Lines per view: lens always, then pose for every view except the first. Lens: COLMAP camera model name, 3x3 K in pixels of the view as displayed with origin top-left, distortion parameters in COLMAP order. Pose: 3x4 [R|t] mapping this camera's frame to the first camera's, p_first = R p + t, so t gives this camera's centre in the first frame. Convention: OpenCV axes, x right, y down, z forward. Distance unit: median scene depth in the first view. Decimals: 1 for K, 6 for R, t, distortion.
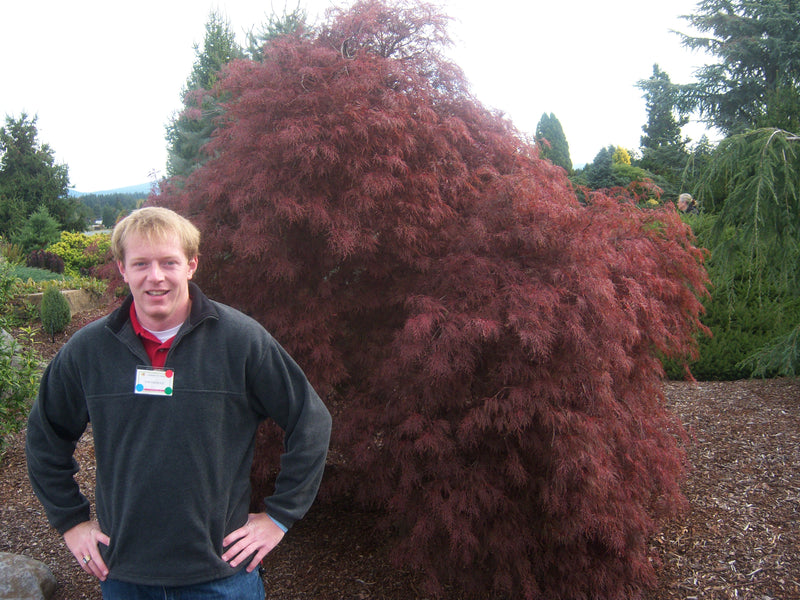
lens RADIAL K [[861.0, 0, 400.0], [0, 861.0, 300.0], [0, 0, 1]] dist [-0.096169, 0.024854]
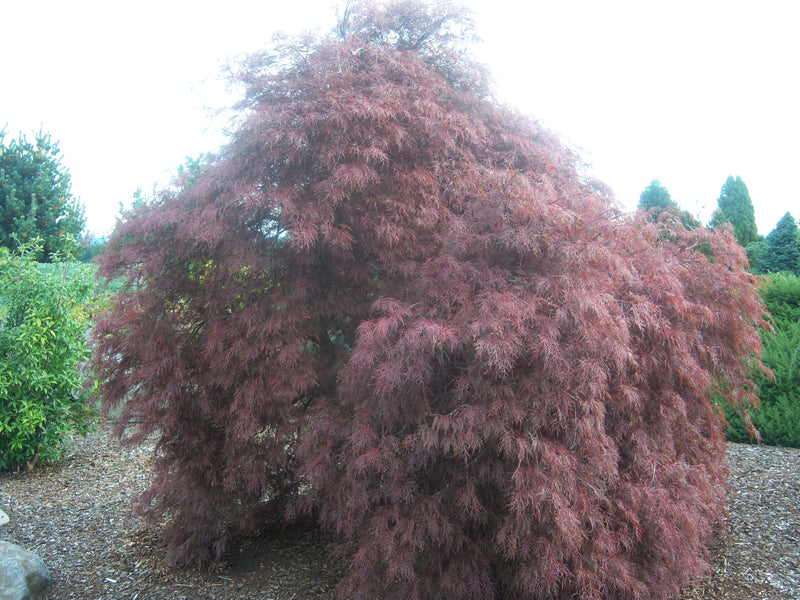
lens RADIAL K [[861.0, 0, 400.0], [0, 861.0, 300.0], [0, 0, 1]] dist [-0.096169, 0.024854]
pose [[0.977908, 0.058368, -0.200719, 0.219502], [-0.070942, 0.995906, -0.056028, 0.046528], [0.196627, 0.069029, 0.978045, 0.117753]]
